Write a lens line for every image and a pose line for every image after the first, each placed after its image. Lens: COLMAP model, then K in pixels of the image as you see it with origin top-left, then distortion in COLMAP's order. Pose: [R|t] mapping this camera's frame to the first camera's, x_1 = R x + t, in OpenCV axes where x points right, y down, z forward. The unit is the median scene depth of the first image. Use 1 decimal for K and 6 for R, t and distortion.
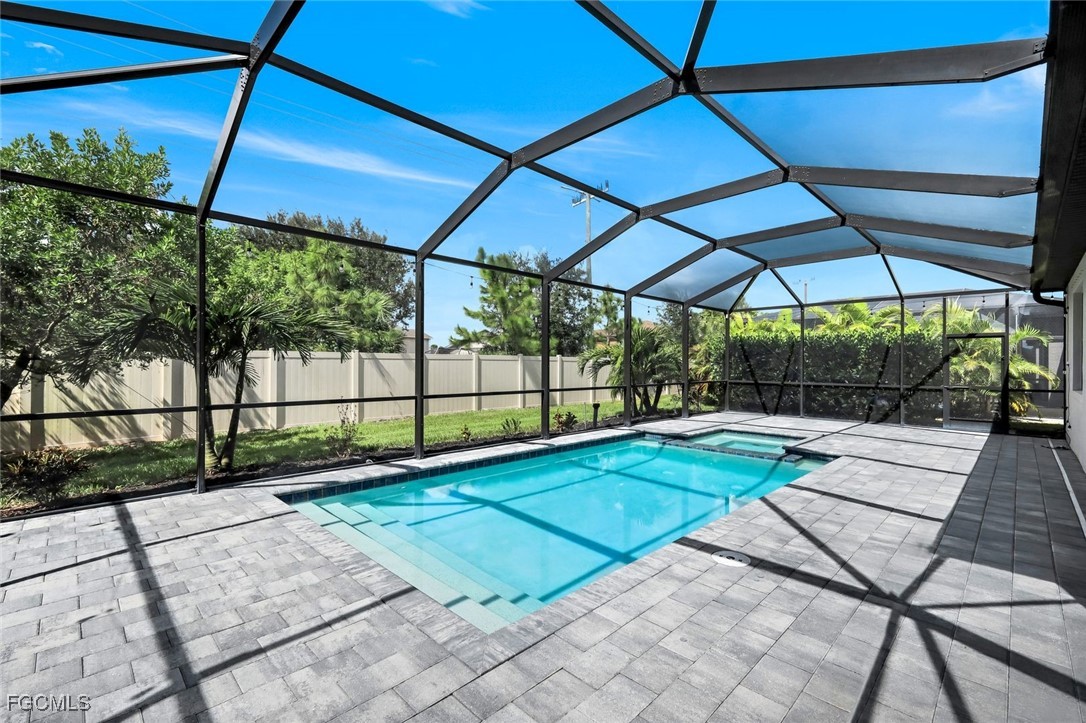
lens RADIAL K [[477.5, 0, 543.0], [0, 477.5, 361.5], [0, 0, 1]] dist [-0.000148, -0.000409]
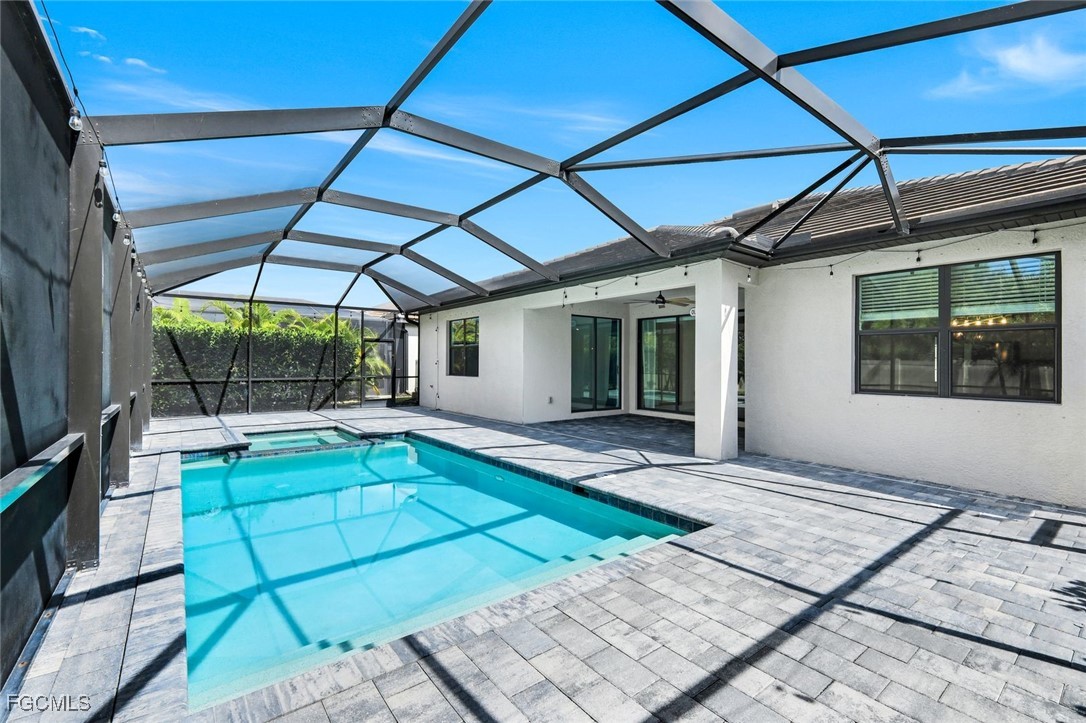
lens RADIAL K [[477.5, 0, 543.0], [0, 477.5, 361.5], [0, 0, 1]] dist [-0.000148, -0.000409]
pose [[0.126301, -0.004873, 0.991980, -1.653366], [-0.009173, 0.999939, 0.006080, -0.013462], [-0.991950, -0.009868, 0.126249, 1.233198]]
